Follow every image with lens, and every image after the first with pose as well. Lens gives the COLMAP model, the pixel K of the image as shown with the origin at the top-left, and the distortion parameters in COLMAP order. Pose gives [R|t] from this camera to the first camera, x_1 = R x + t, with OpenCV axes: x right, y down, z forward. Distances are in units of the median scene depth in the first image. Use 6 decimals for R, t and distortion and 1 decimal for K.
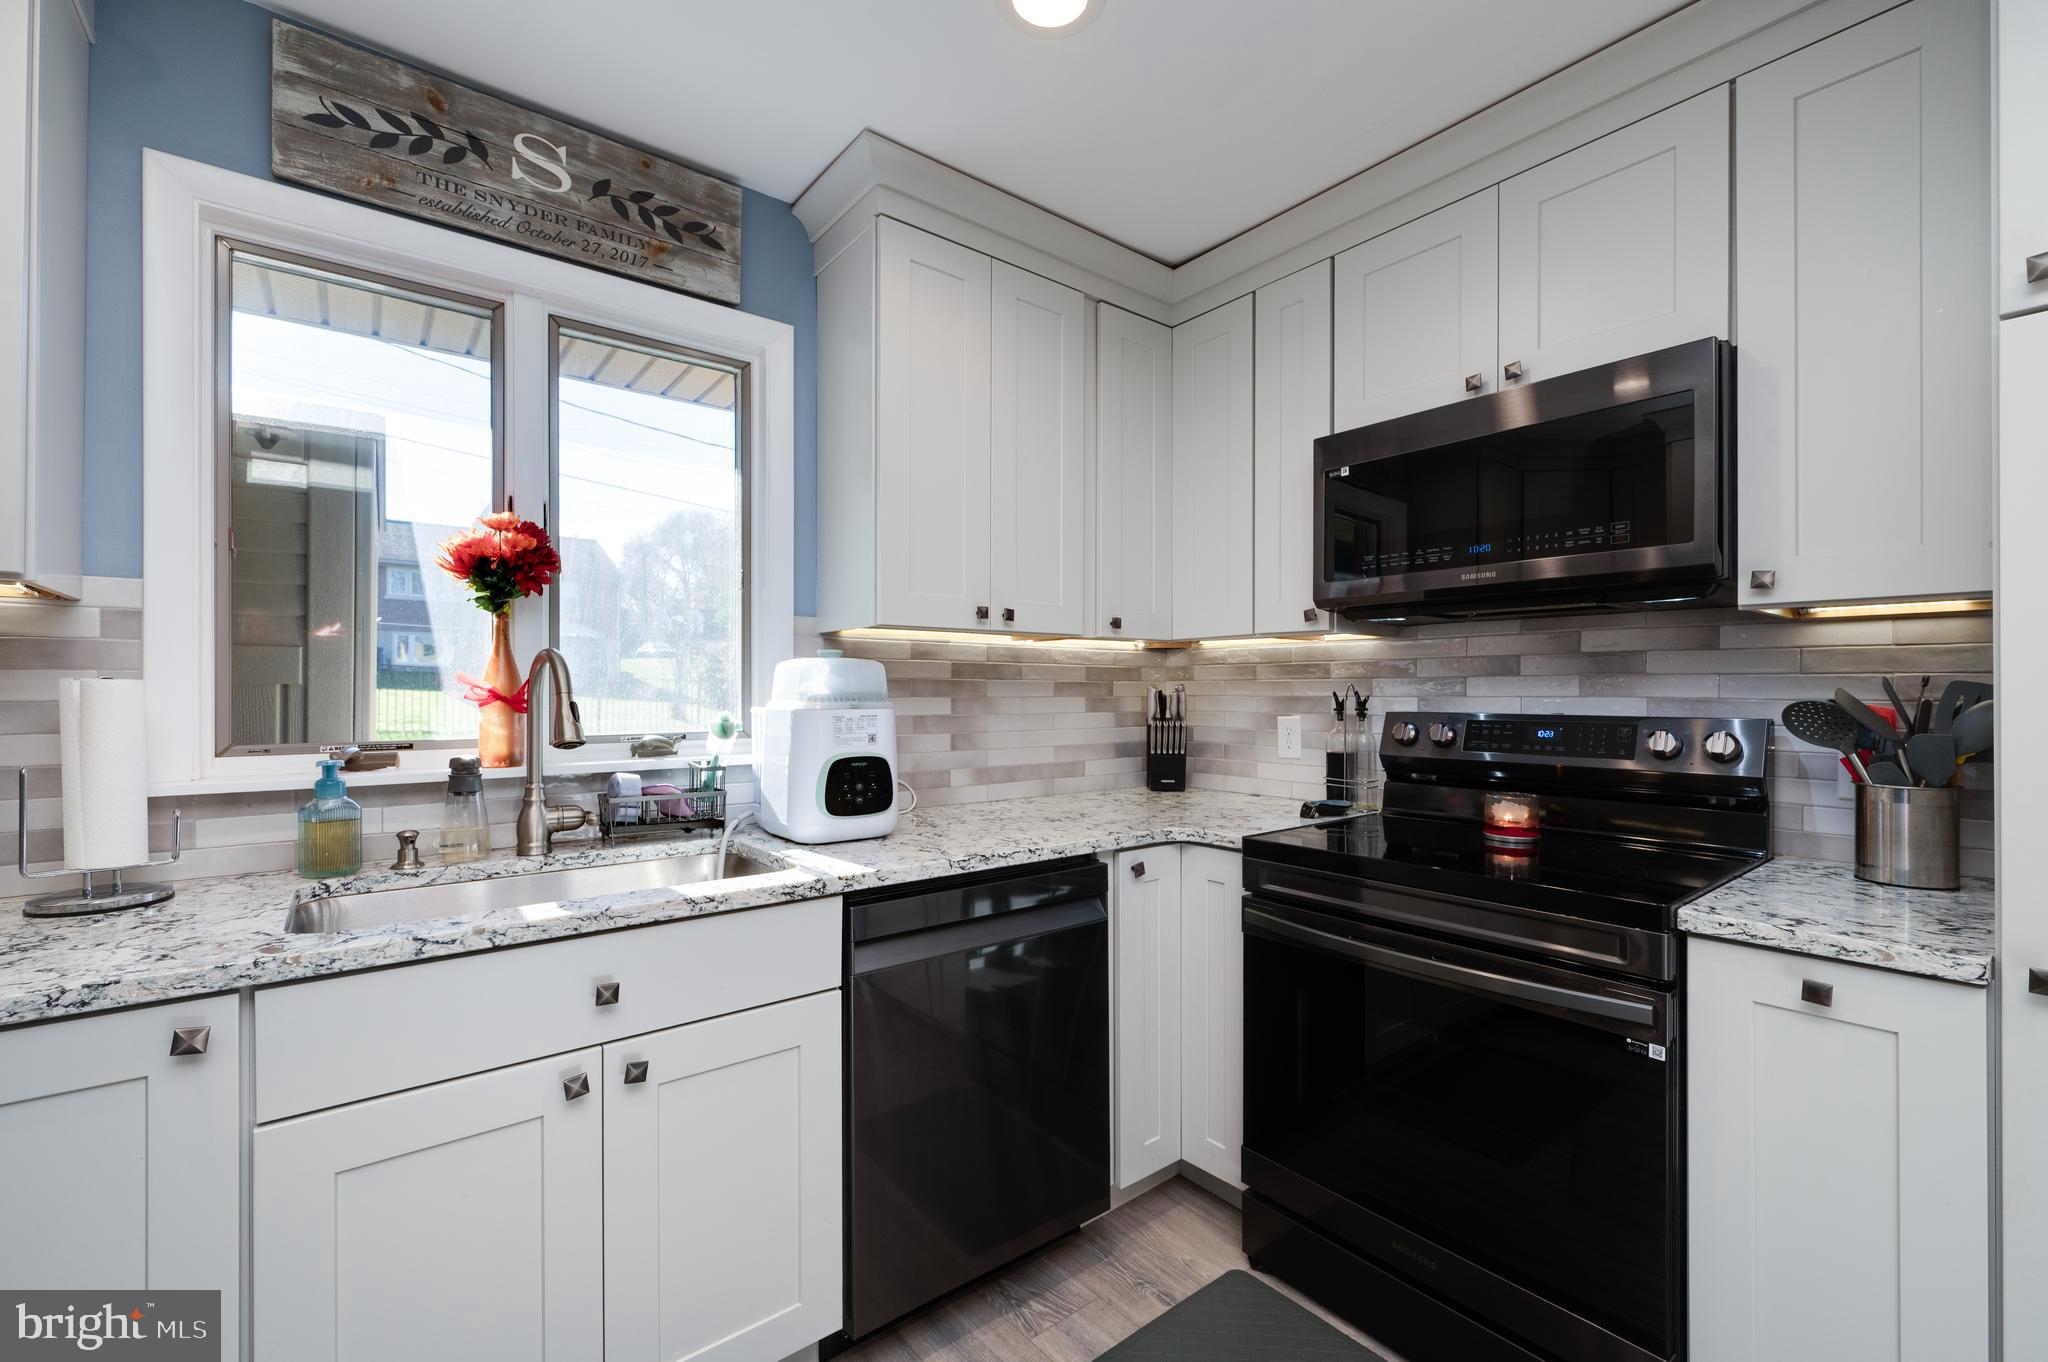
lens RADIAL K [[845.9, 0, 1022.1], [0, 845.9, 690.4], [0, 0, 1]] dist [-0.002440, -0.000650]
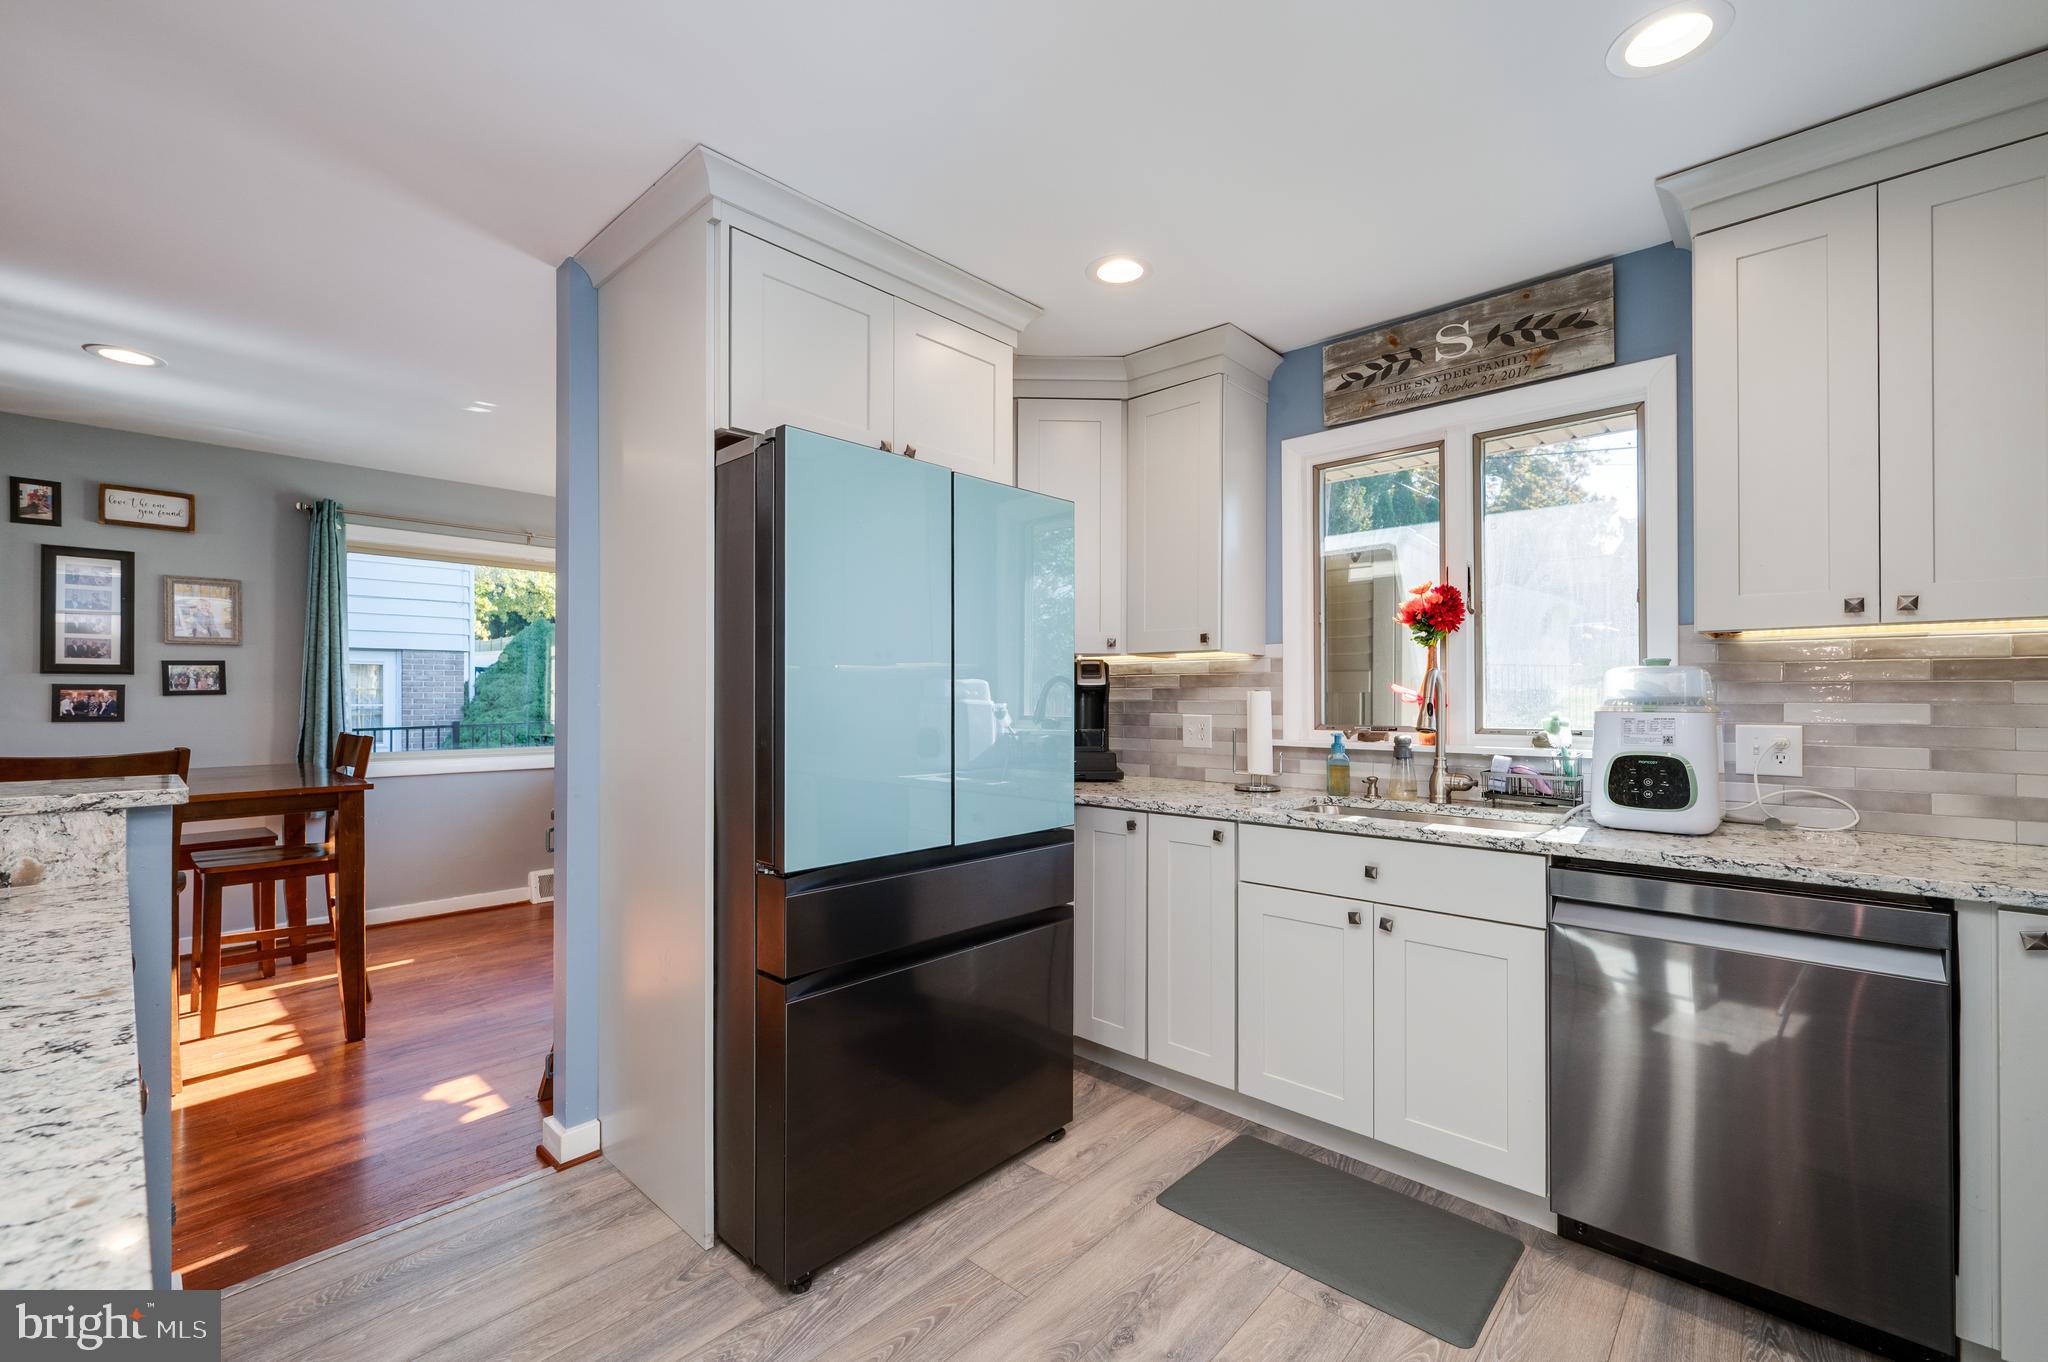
lens RADIAL K [[845.9, 0, 1021.8], [0, 845.9, 693.8], [0, 0, 1]] dist [-0.002440, -0.000650]
pose [[0.144542, -0.003690, -0.989492, 0.809976], [0.002032, 0.999992, -0.003432, 0.000005], [0.989497, -0.001514, 0.144548, 0.033488]]
